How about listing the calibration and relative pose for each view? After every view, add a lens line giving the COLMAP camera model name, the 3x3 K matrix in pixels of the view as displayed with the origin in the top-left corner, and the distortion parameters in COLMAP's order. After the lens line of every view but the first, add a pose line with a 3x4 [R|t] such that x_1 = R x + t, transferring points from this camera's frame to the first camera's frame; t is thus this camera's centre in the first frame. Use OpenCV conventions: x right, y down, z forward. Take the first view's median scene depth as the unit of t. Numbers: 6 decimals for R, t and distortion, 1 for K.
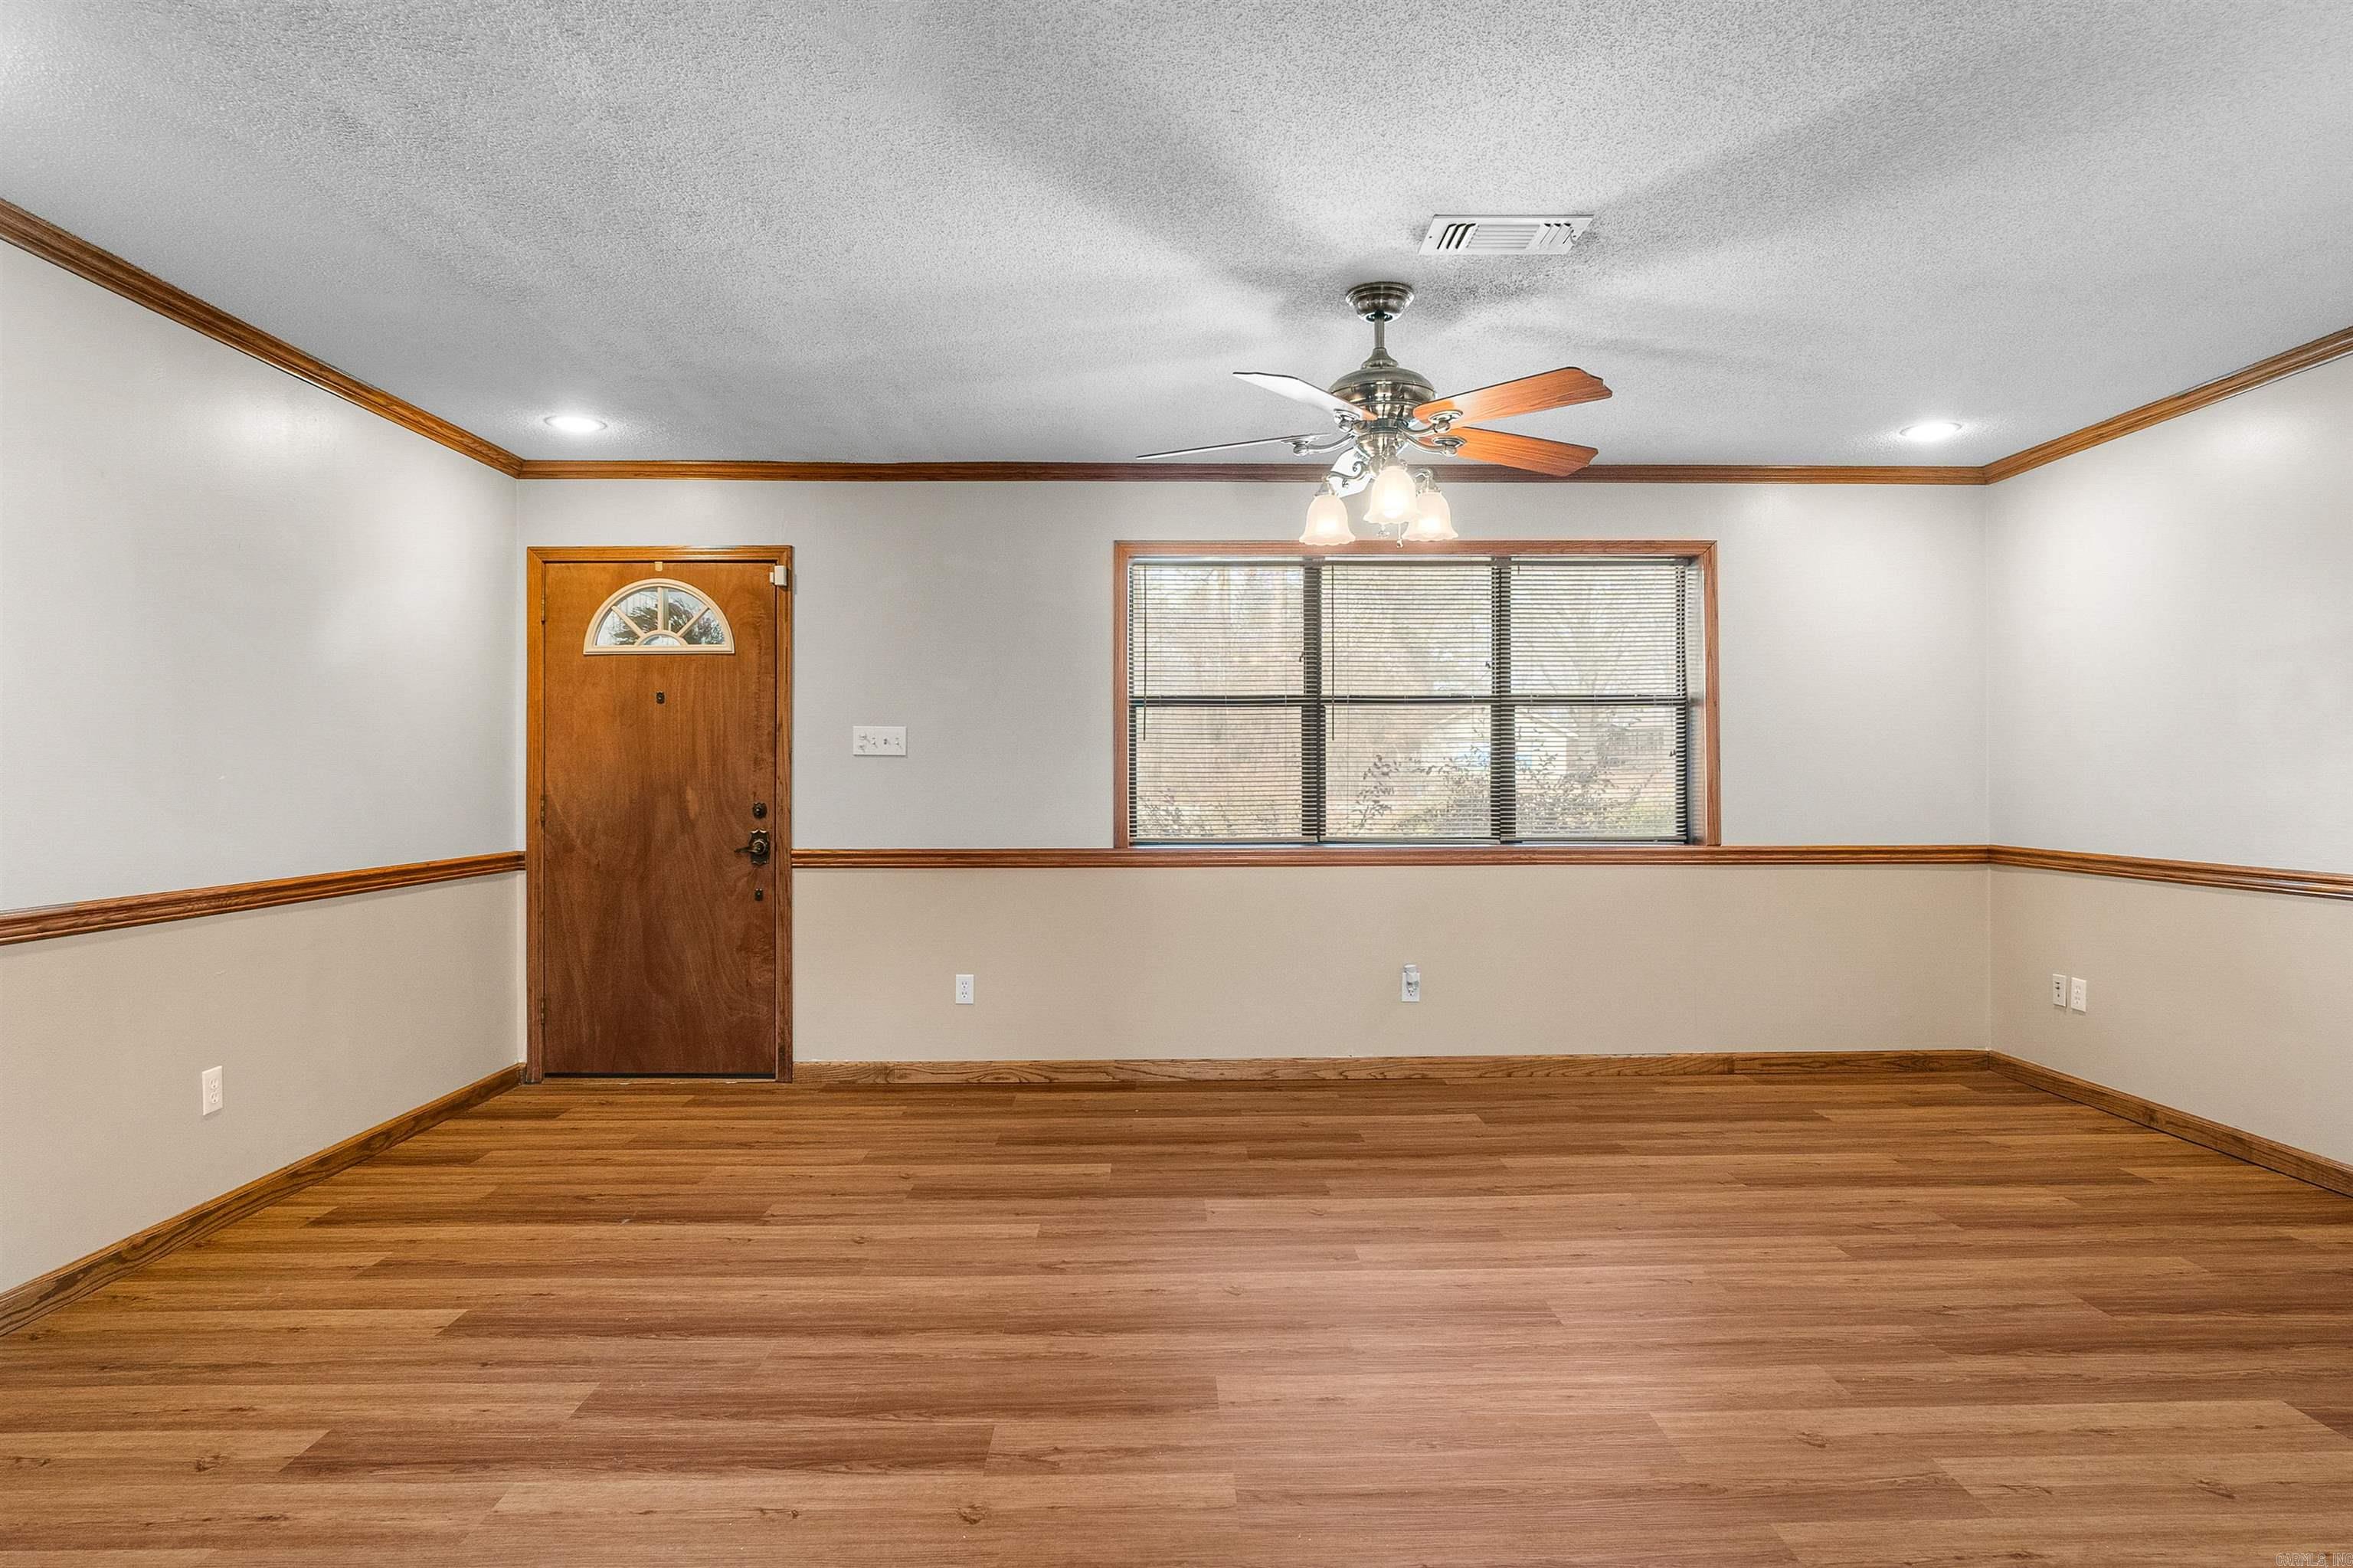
lens RADIAL K [[1294.0, 0, 1178.1], [0, 1294.0, 777.3], [0, 0, 1]] dist [-0.027212, 0.001751]
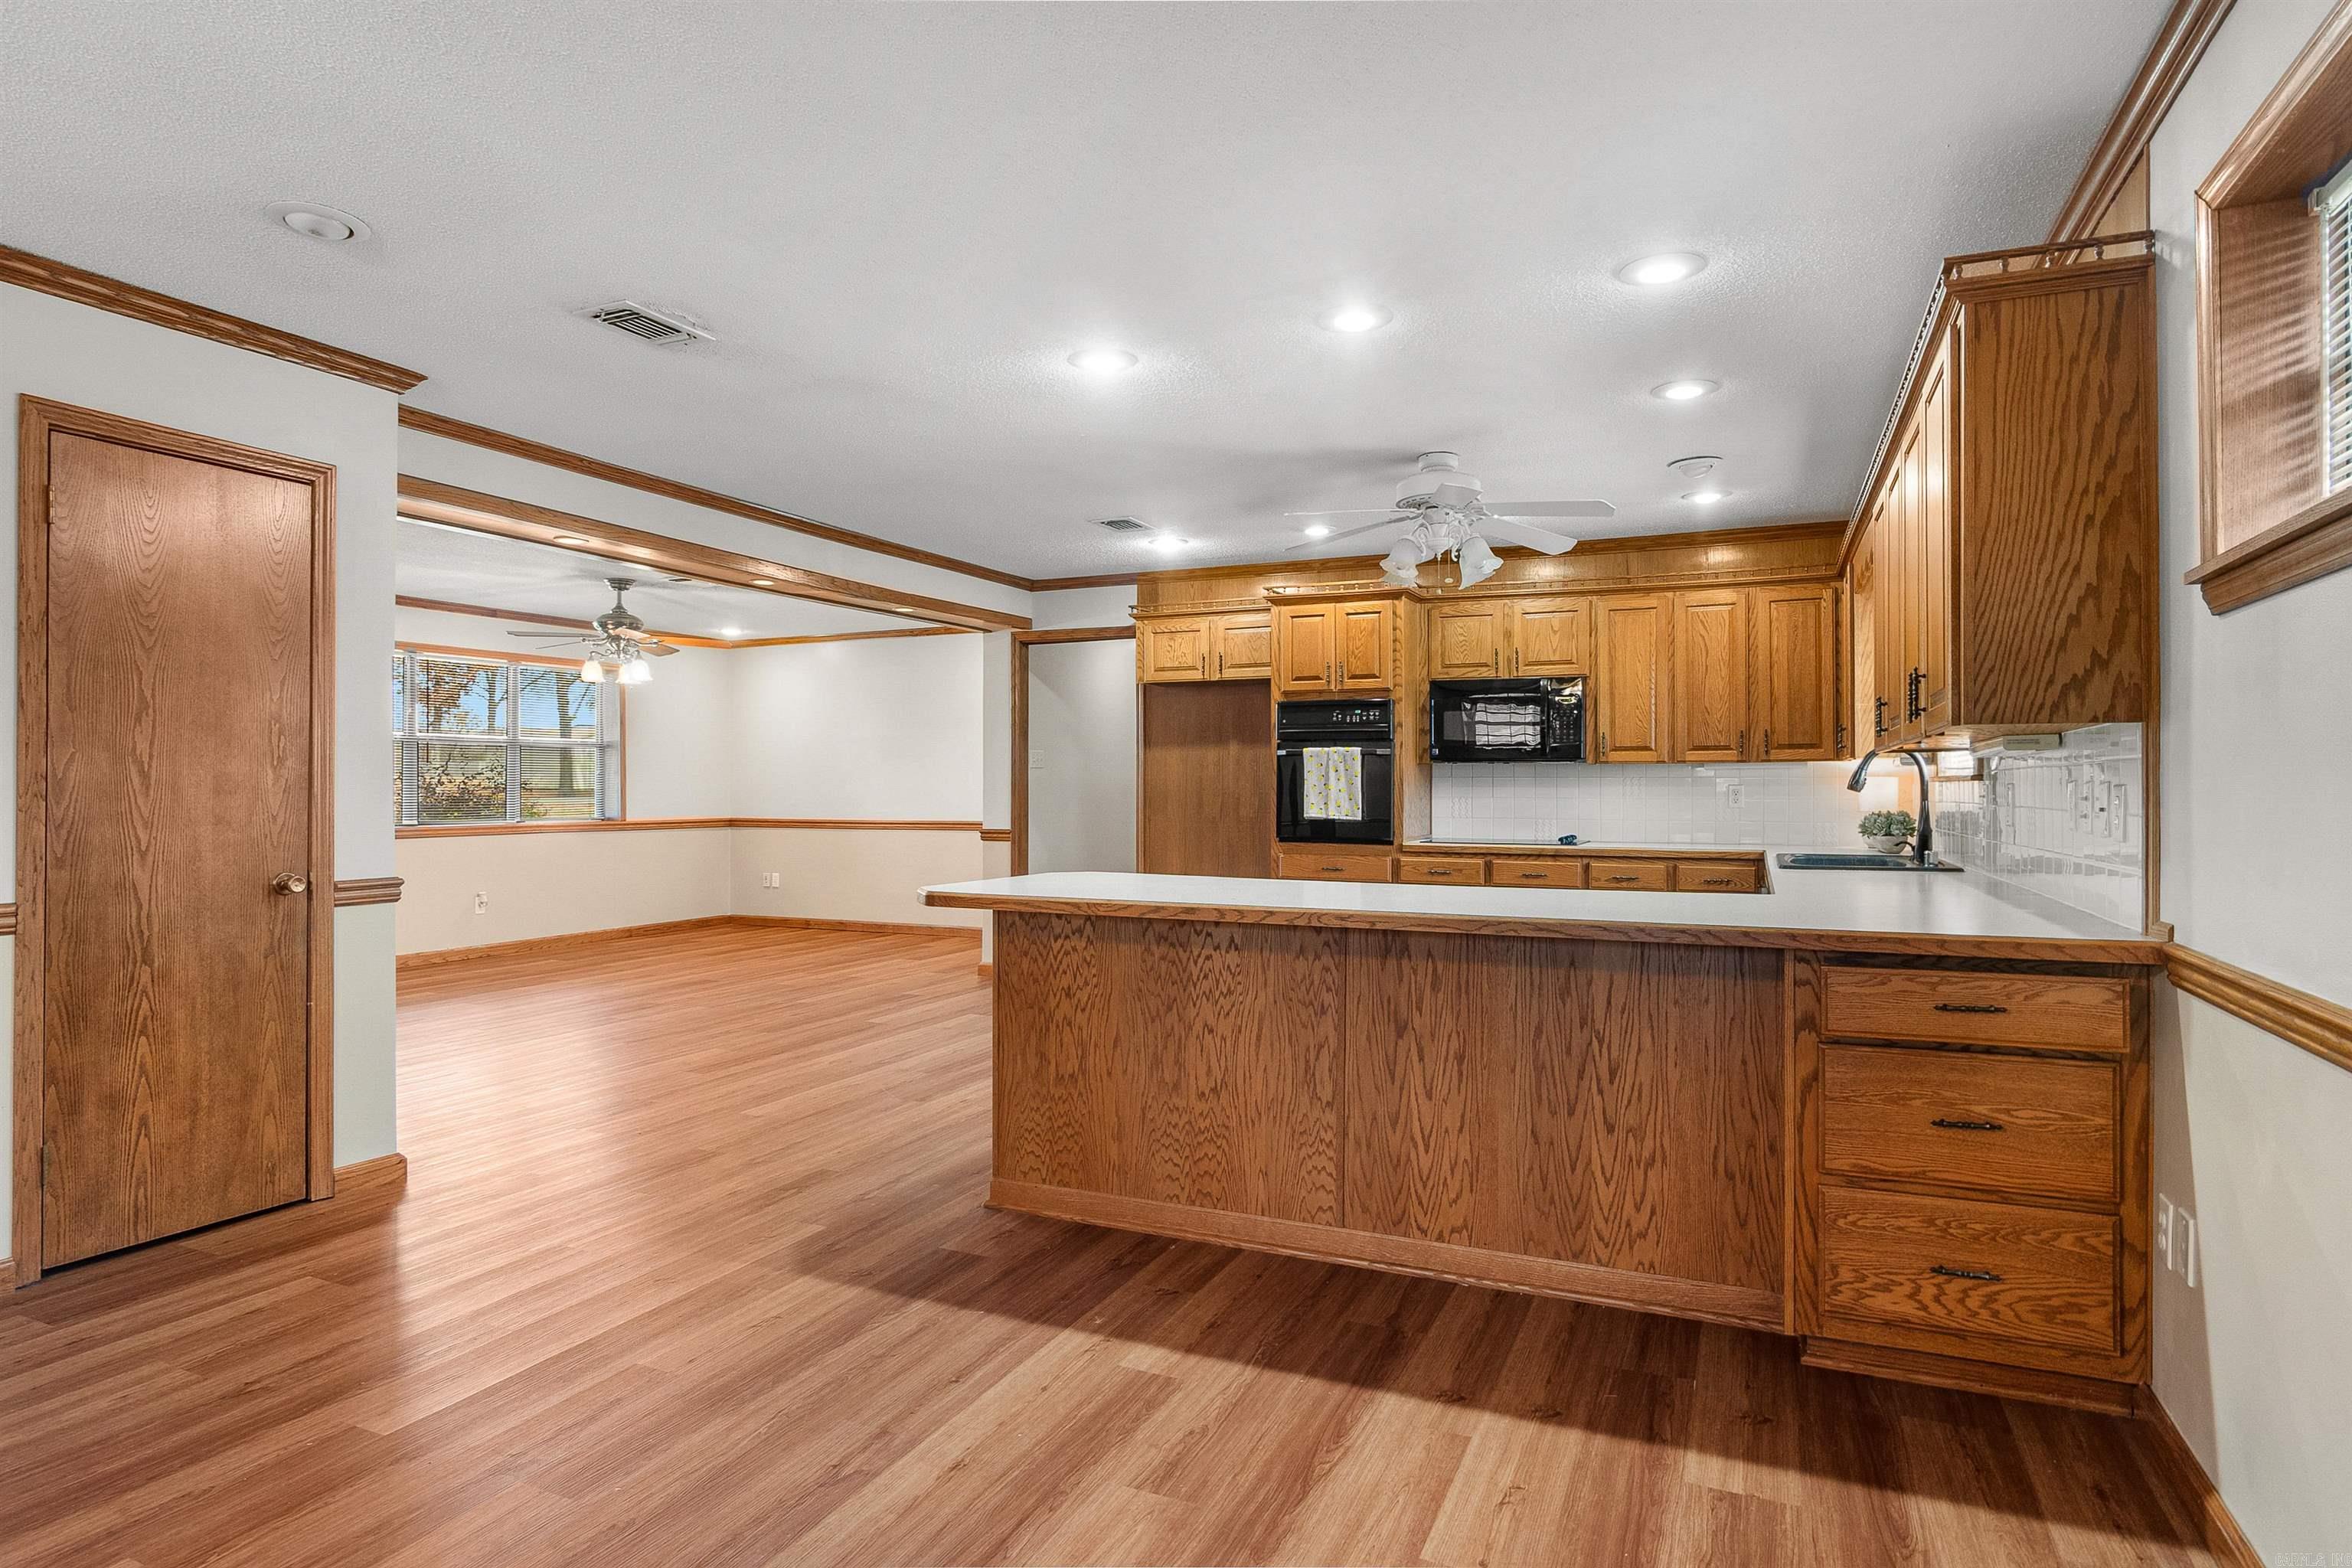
lens RADIAL K [[1293.4, 0, 1177.5], [0, 1293.4, 782.1], [0, 0, 1]] dist [-0.027212, 0.001751]
pose [[0.433007, 0.004576, 0.901379, -1.038390], [-0.004974, 0.999984, -0.002687, -0.004917], [-0.901377, -0.003320, 0.433023, -0.638576]]
